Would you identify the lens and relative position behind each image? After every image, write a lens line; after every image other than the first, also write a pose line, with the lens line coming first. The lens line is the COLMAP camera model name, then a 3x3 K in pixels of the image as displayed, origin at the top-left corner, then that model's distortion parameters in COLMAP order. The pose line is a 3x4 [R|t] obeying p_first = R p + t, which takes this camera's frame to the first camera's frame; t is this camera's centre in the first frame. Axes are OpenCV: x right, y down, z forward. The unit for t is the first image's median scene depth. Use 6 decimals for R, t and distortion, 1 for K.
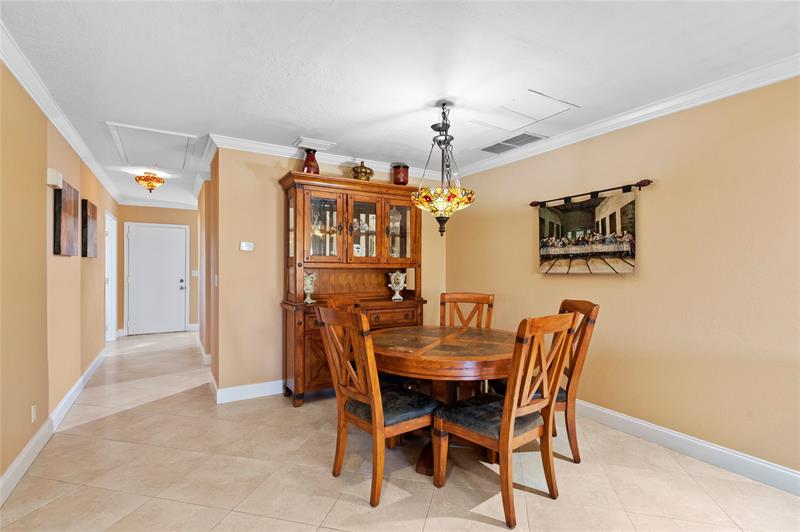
lens RADIAL K [[379.7, 0, 400.4], [0, 379.7, 264.2], [0, 0, 1]] dist [0.000730, -0.001201]
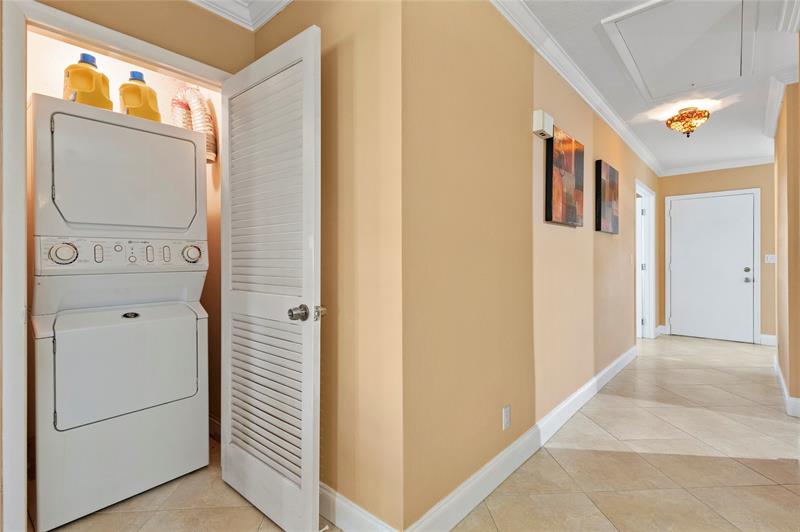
lens RADIAL K [[379.7, 0, 400.4], [0, 379.7, 264.2], [0, 0, 1]] dist [0.000730, -0.001201]
pose [[0.289976, 0.002435, -0.957031, -0.144431], [0.010102, 0.999933, 0.005605, 0.035104], [0.956981, -0.011293, 0.289932, 0.290811]]
